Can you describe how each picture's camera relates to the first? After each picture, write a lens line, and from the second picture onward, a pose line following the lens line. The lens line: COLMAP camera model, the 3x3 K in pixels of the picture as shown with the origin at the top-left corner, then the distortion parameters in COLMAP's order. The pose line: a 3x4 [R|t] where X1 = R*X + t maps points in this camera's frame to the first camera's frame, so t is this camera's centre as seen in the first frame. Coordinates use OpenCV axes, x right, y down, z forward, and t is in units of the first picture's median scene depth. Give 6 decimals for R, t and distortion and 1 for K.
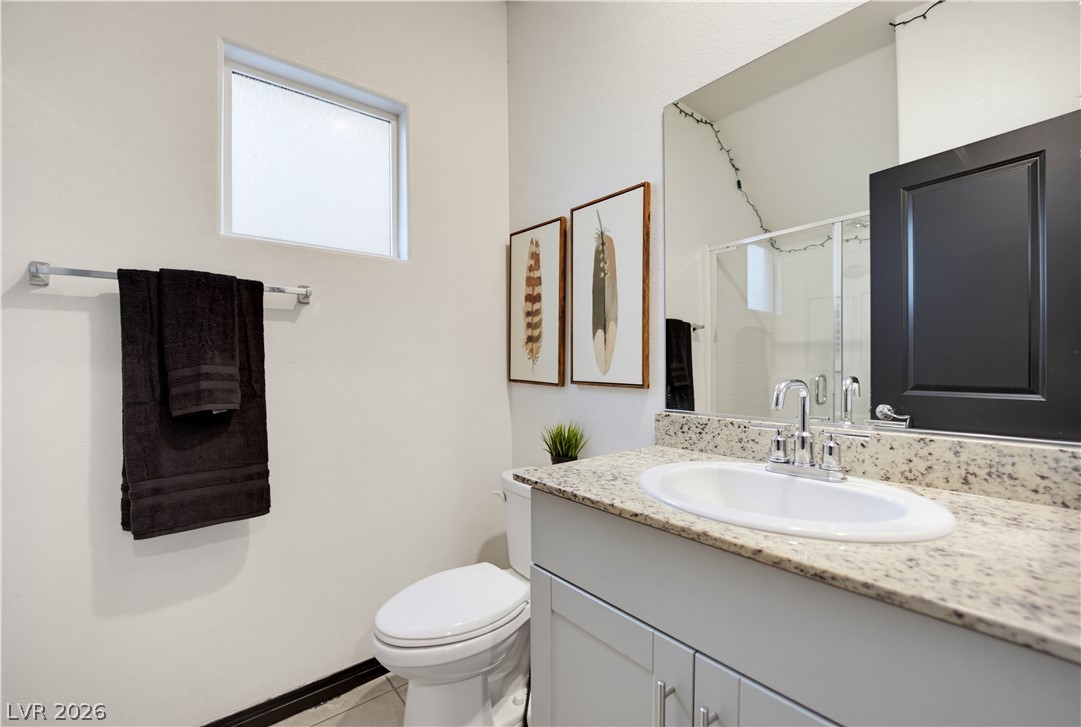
lens RADIAL K [[462.9, 0, 537.7], [0, 462.9, 364.7], [0, 0, 1]] dist [-0.018737, -0.000468]
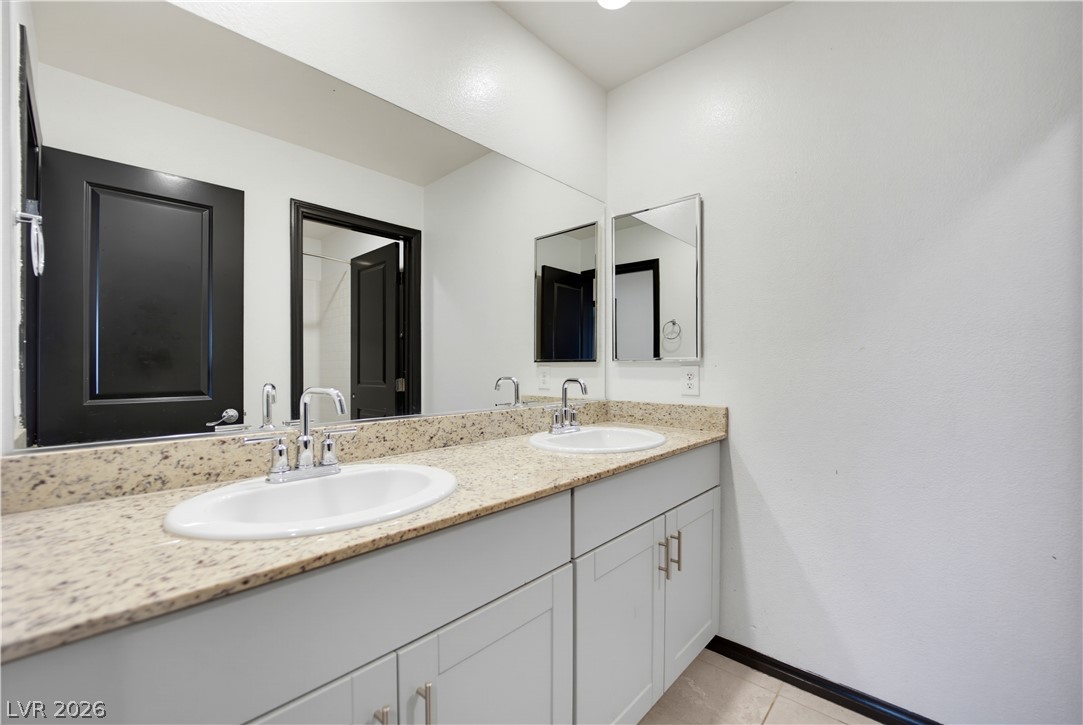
lens RADIAL K [[441.8, 0, 538.0], [0, 441.8, 367.2], [0, 0, 1]] dist [-0.022635, 0.000034]
pose [[-0.129002, 0.005918, 0.991627, -0.517150], [0.007983, 0.999956, -0.004929, -0.001791], [-0.991612, 0.007280, -0.129044, 0.625633]]
